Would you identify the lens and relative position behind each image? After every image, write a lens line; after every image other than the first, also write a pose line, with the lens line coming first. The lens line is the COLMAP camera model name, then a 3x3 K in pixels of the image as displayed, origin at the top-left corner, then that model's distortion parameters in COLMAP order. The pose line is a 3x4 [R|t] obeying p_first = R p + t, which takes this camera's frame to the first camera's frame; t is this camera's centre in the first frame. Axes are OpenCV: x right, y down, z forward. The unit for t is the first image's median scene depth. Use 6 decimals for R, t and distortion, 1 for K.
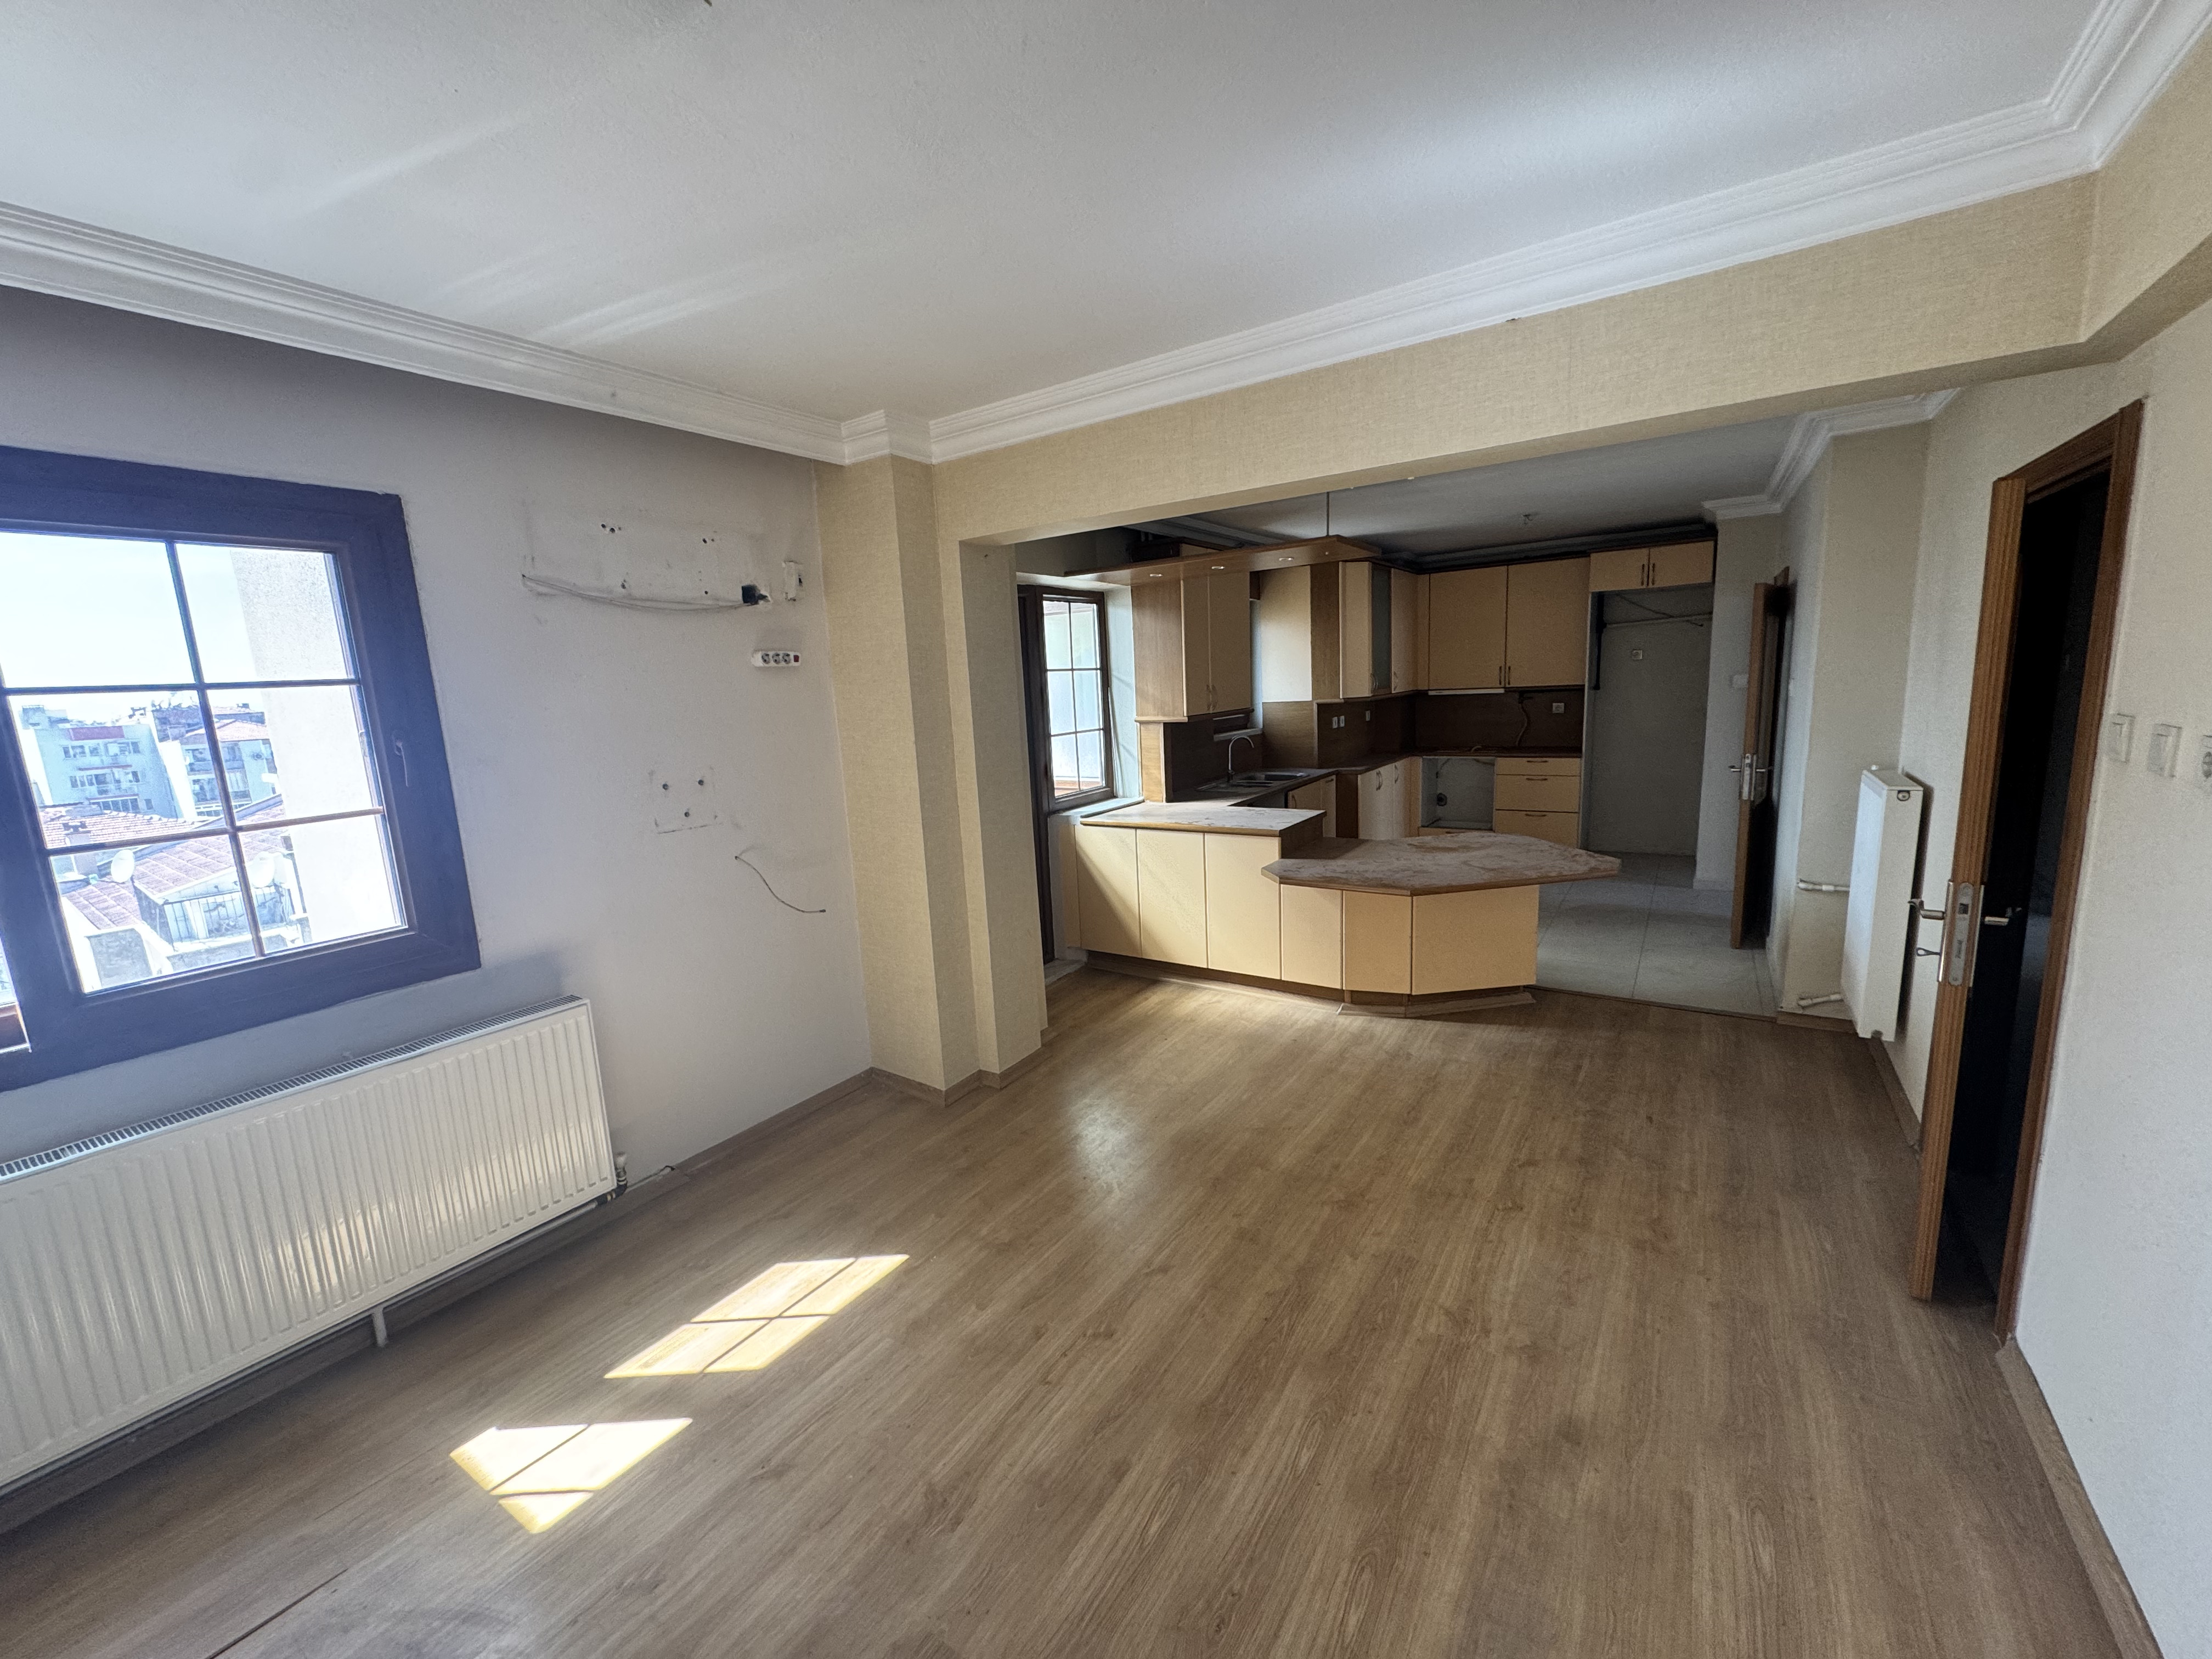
lens RADIAL K [[874.6, 0, 1107.6], [0, 874.6, 826.9], [0, 0, 1]] dist [-0.001638, -0.000946]
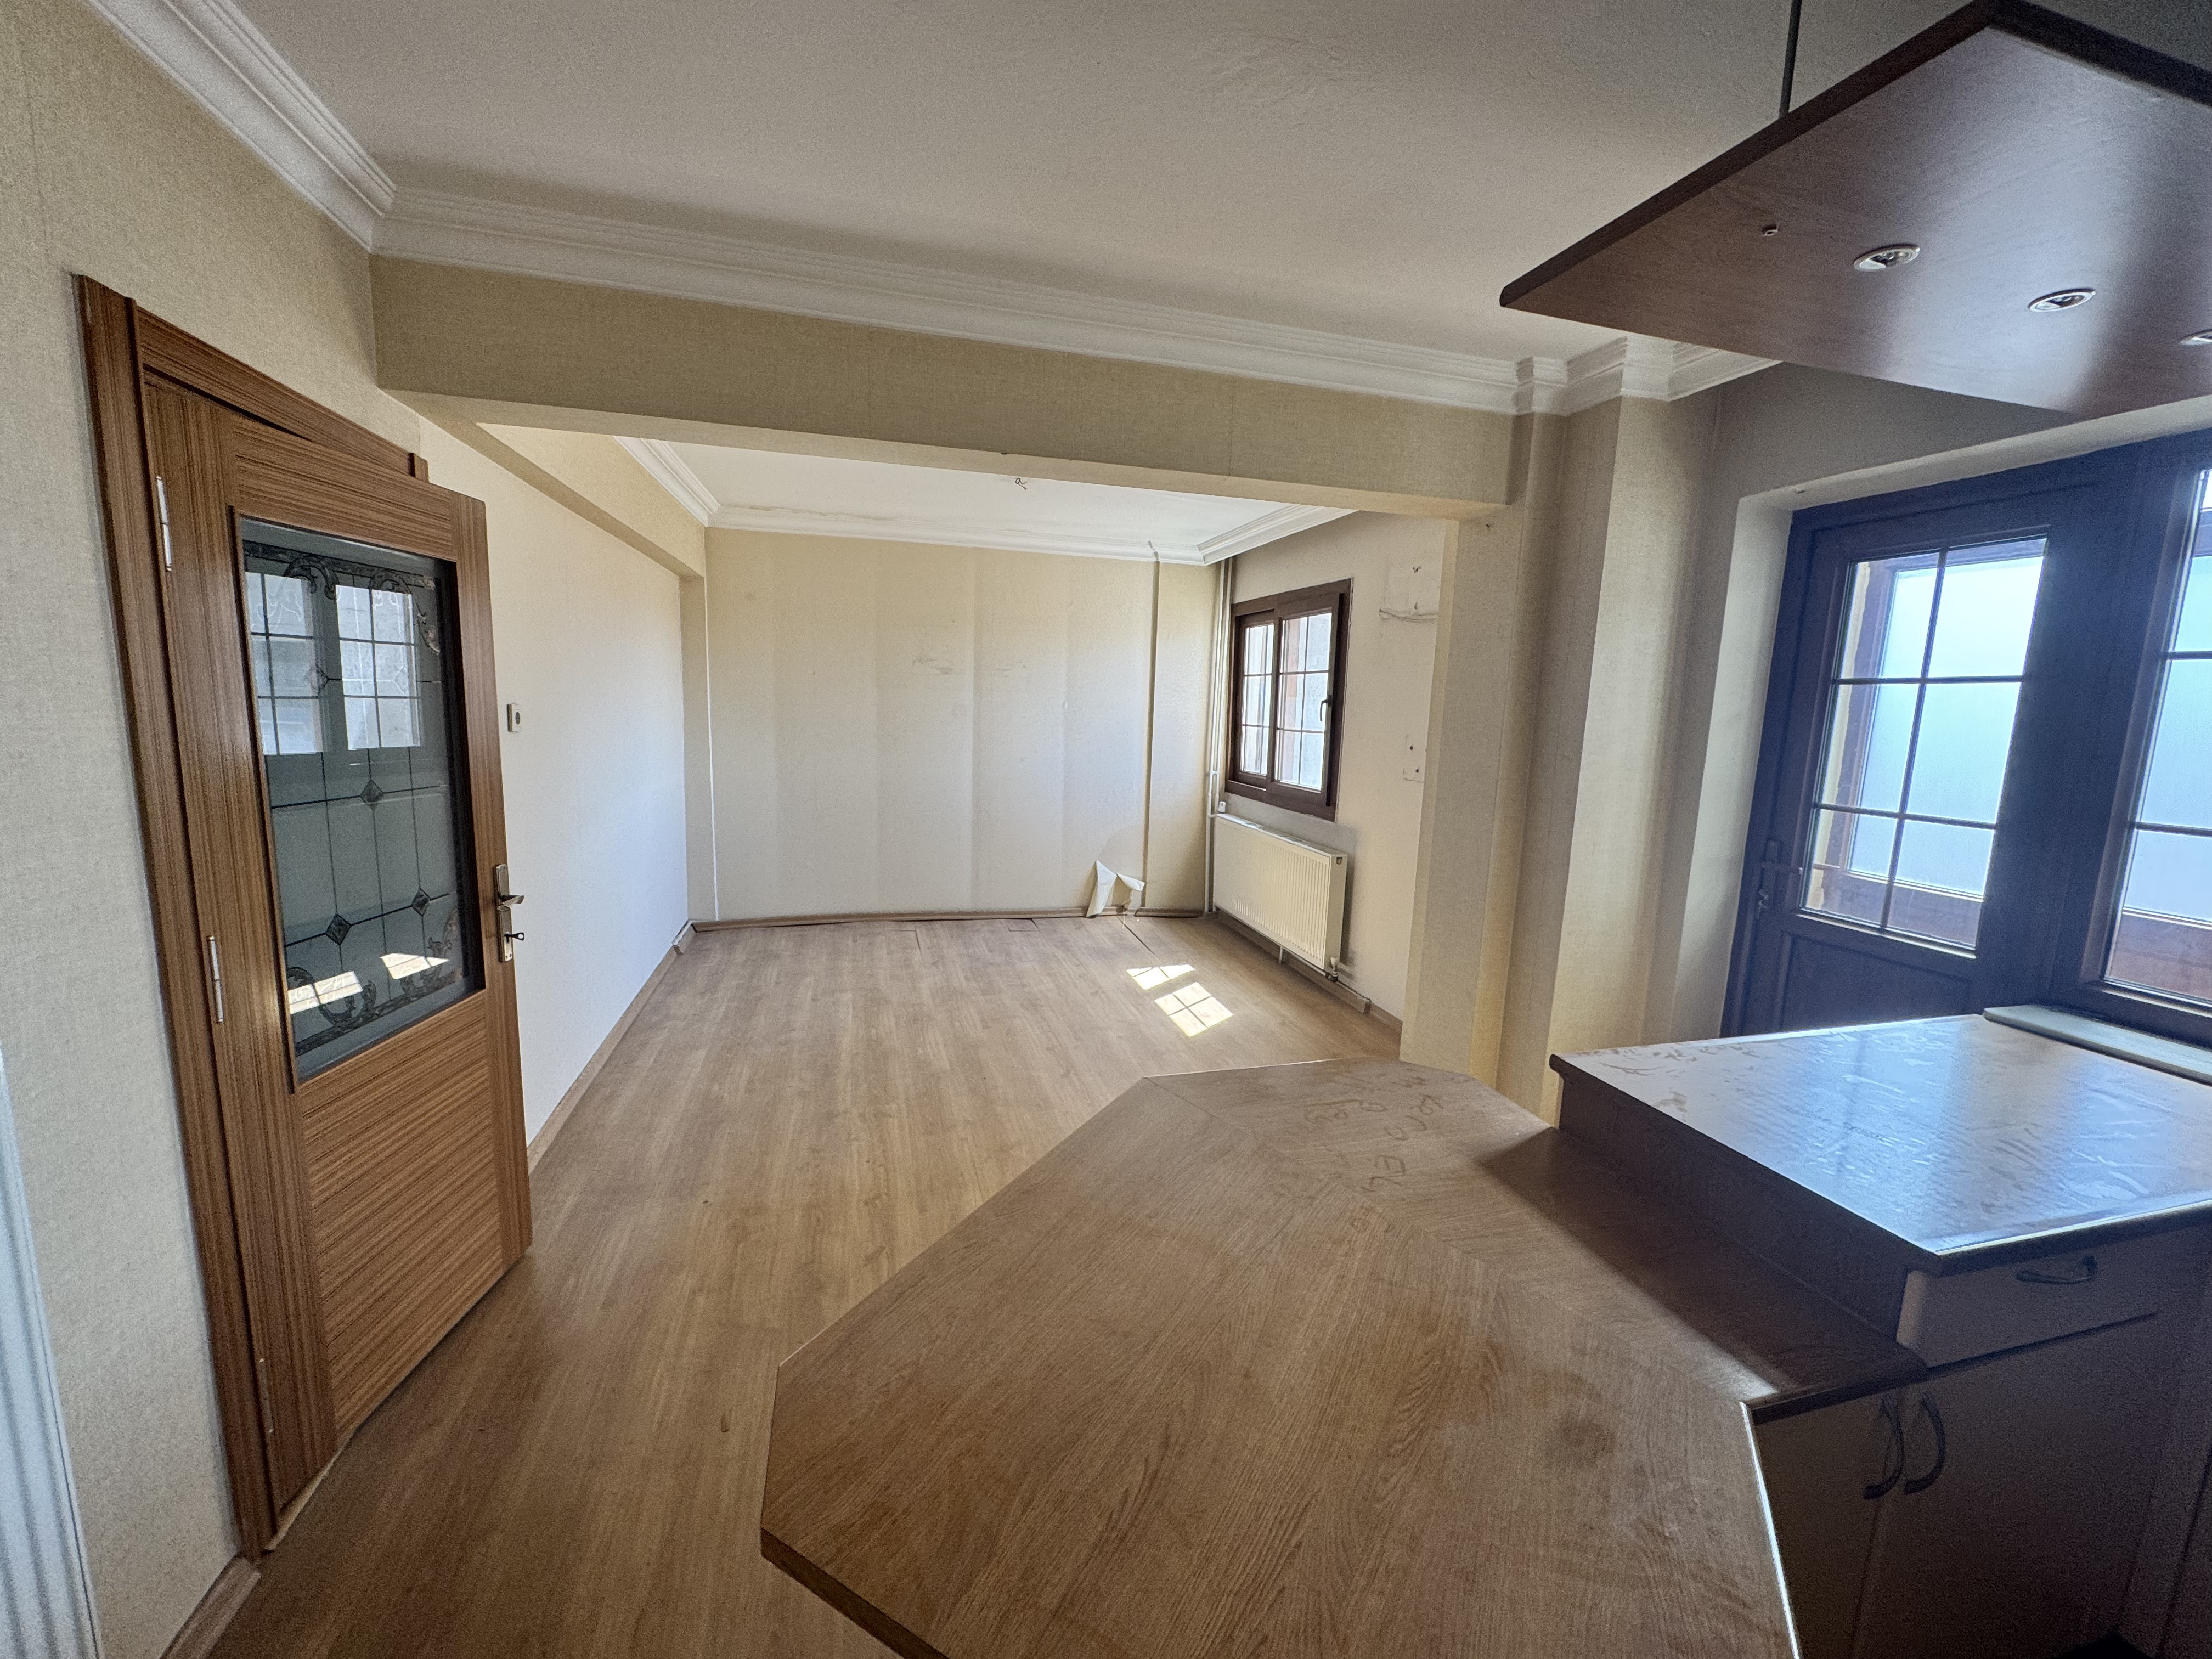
lens RADIAL K [[884.5, 0, 1112.8], [0, 884.5, 830.9], [0, 0, 1]] dist [-0.000207, -0.000049]
pose [[-0.647643, 0.138416, -0.749266, 1.206874], [-0.126764, 0.950083, 0.285085, -0.366089], [0.751326, 0.279613, -0.597768, 2.066292]]
